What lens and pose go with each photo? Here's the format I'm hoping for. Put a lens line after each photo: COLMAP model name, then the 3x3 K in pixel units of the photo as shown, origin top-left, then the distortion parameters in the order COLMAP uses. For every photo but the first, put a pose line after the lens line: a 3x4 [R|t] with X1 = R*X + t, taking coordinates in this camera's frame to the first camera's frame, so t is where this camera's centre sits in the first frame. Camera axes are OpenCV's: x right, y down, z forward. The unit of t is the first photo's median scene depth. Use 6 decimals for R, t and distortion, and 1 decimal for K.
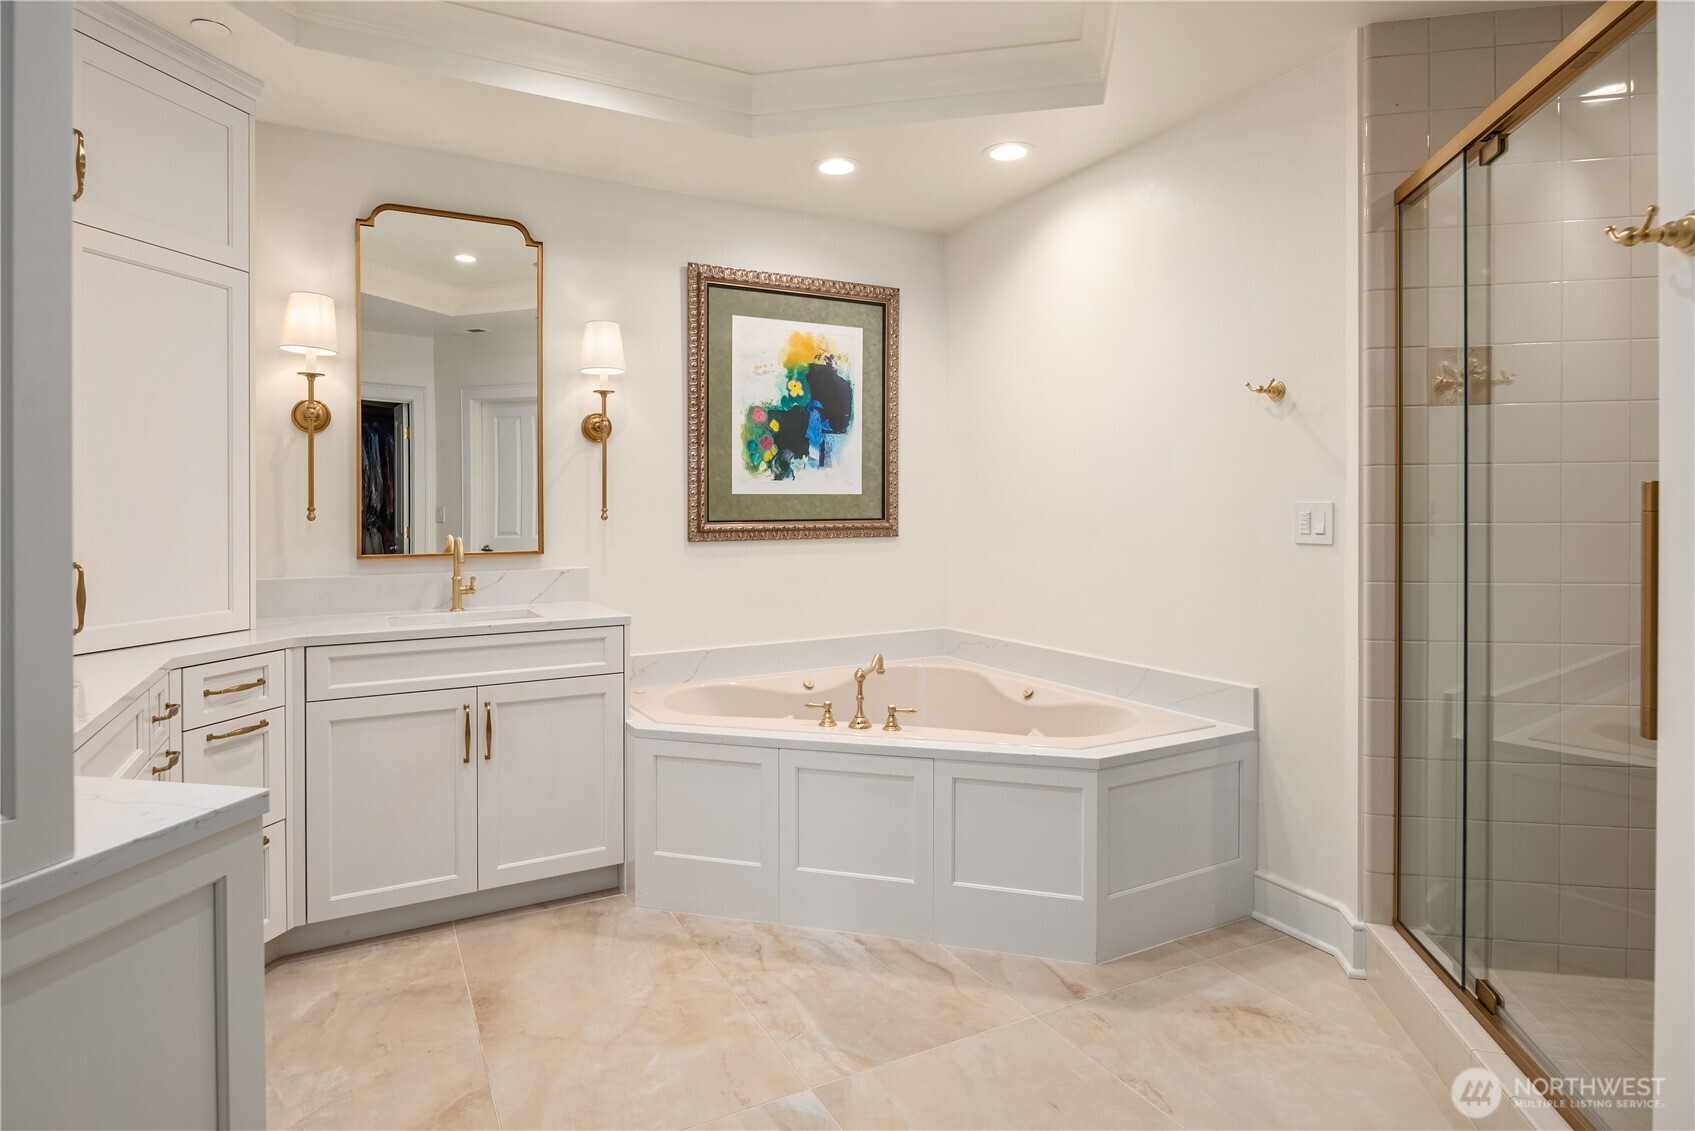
lens RADIAL K [[927.2, 0, 843.6], [0, 927.2, 497.9], [0, 0, 1]] dist [-0.002663, -0.005314]
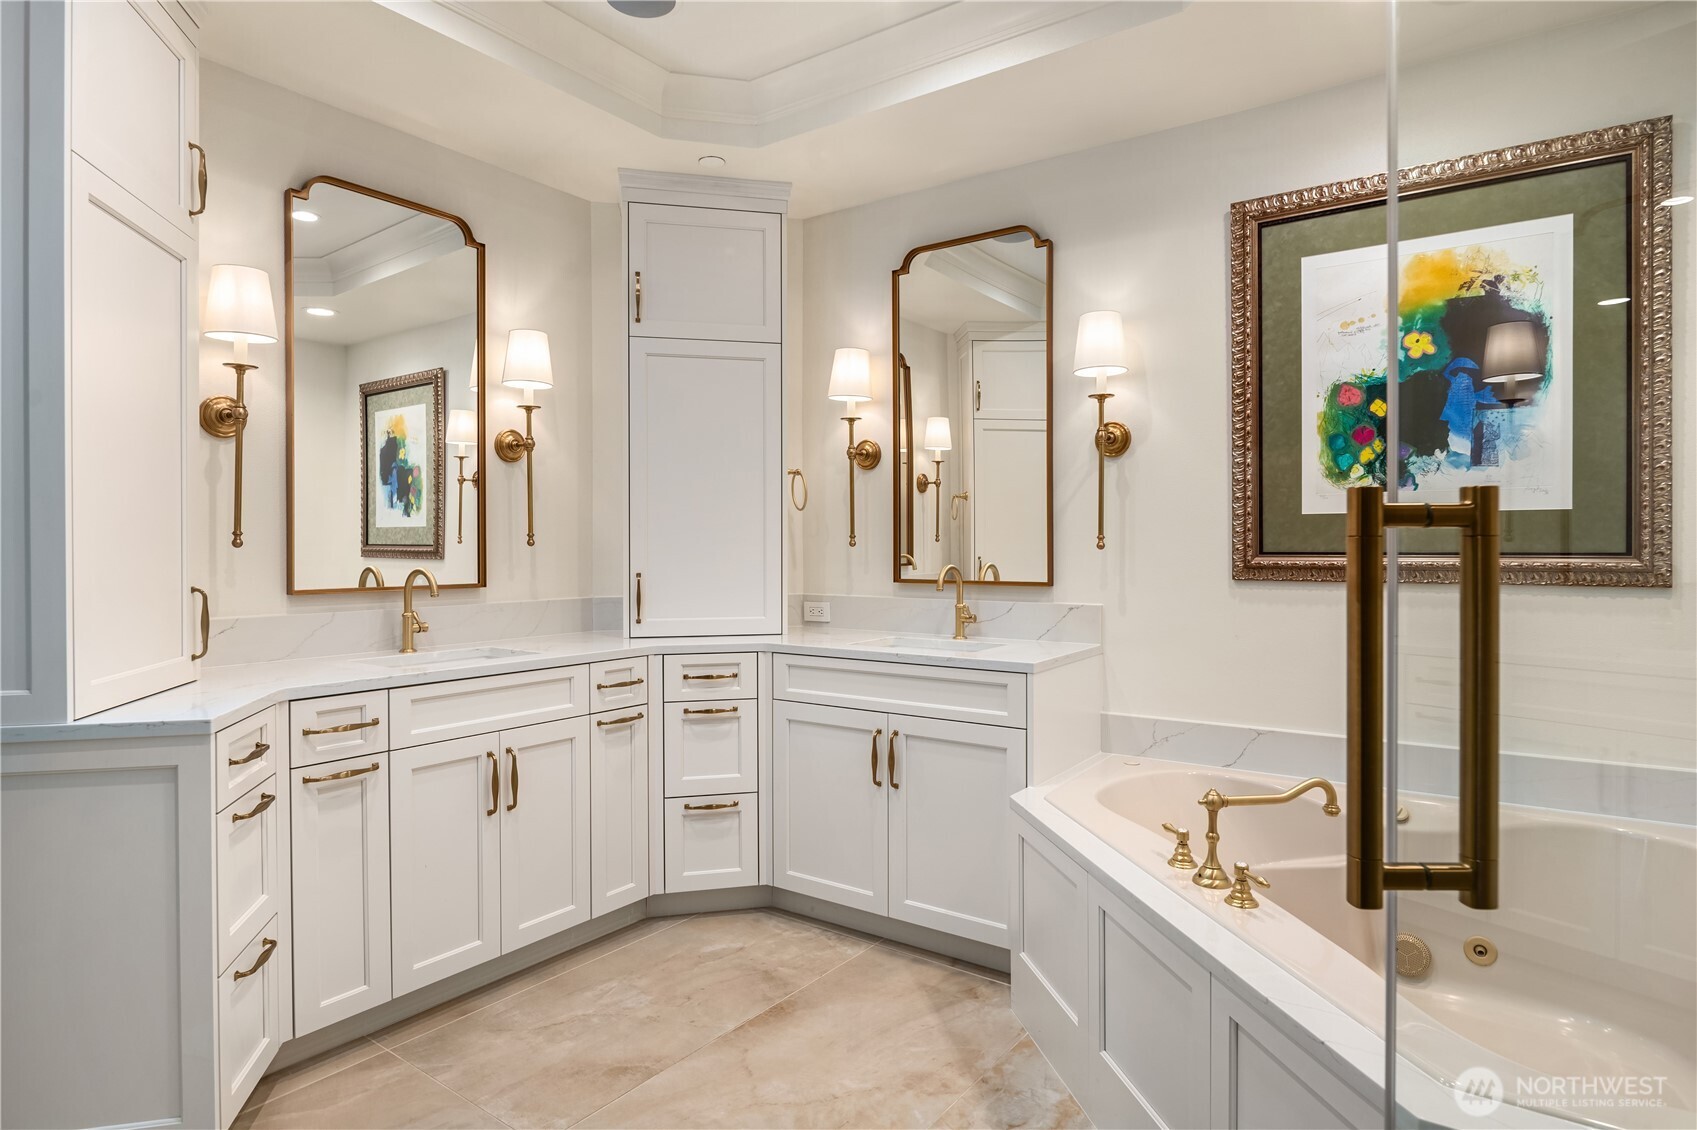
lens RADIAL K [[928.3, 0, 831.4], [0, 928.3, 536.5], [0, 0, 1]] dist [-0.002663, -0.005314]
pose [[0.429355, -0.001102, -0.903135, 0.466534], [0.010696, 0.999935, 0.003865, 0.007771], [0.903073, -0.011319, 0.429339, 0.496443]]
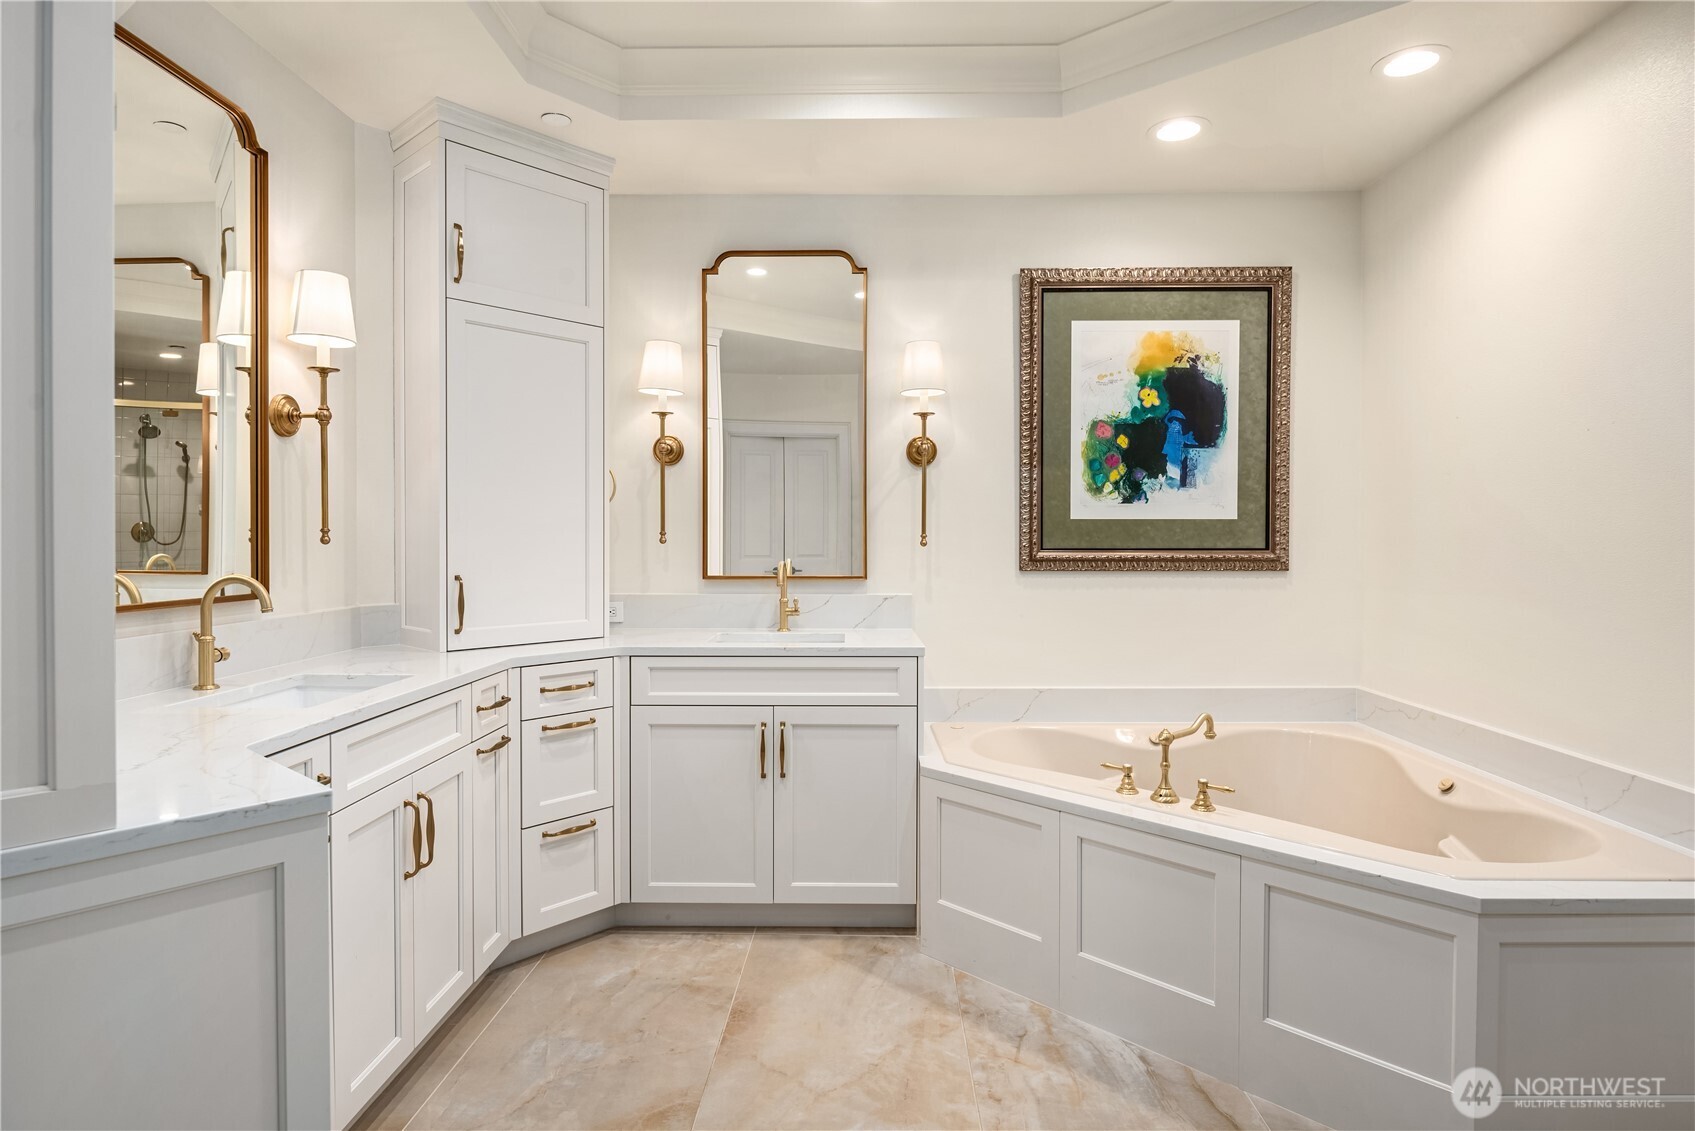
lens RADIAL K [[927.2, 0, 835.2], [0, 927.2, 530.0], [0, 0, 1]] dist [-0.002663, -0.005314]
pose [[0.865406, 0.004543, -0.501051, 0.174412], [-0.000397, 0.999965, 0.008381, -0.001390], [0.501071, -0.007054, 0.865377, 0.135459]]
